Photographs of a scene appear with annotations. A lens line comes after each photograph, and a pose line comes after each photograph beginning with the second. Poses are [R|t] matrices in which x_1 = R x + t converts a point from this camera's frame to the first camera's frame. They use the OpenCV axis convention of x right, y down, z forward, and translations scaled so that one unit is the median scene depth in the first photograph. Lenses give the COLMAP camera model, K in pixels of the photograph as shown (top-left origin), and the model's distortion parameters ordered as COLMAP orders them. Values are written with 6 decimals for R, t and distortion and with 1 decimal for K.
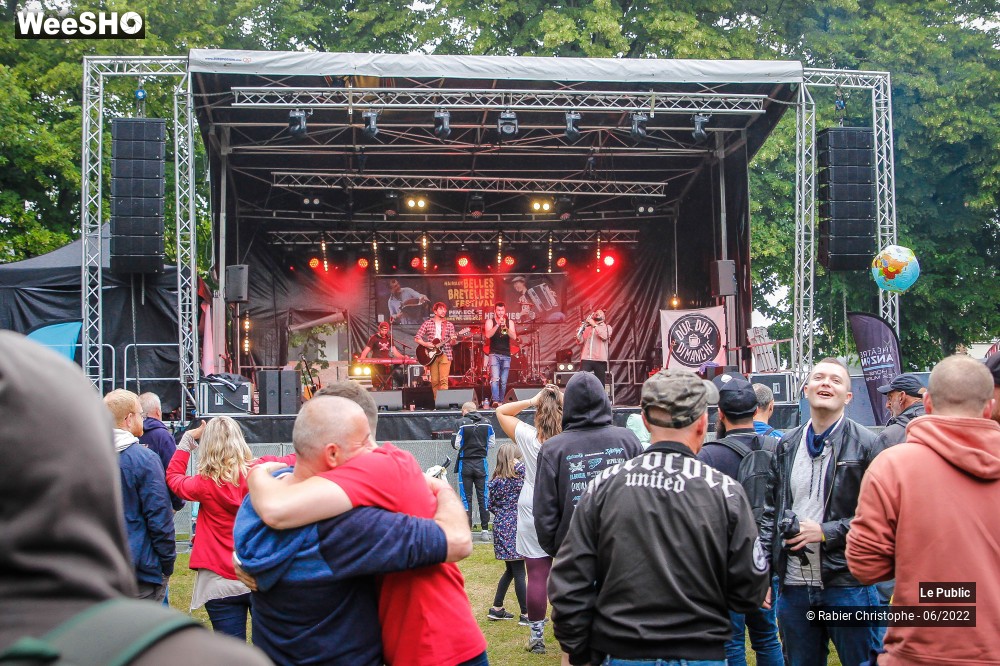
lens RADIAL K [[1286.5, 0, 518.7], [0, 1286.5, 410.0], [0, 0, 1]] dist [-0.154985, 0.407596]
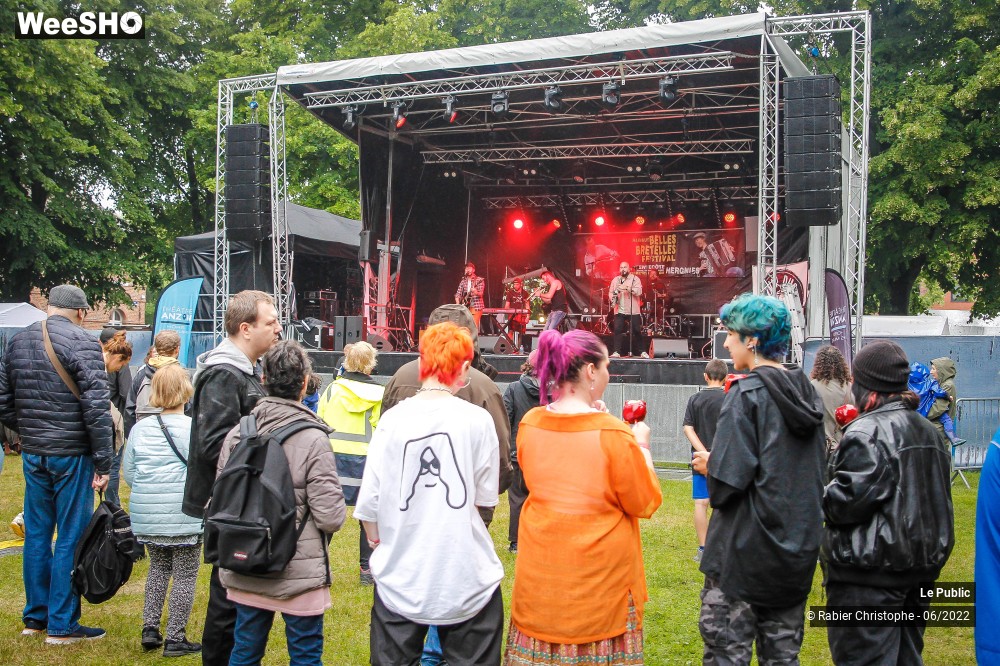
lens RADIAL K [[1286.5, 0, 518.7], [0, 1286.5, 410.0], [0, 0, 1]] dist [-0.154985, 0.407596]
pose [[0.795949, 0.064274, -0.601942, 0.613653], [-0.039450, 0.997741, 0.054371, -0.012169], [0.604077, -0.019530, 0.796687, 0.086501]]
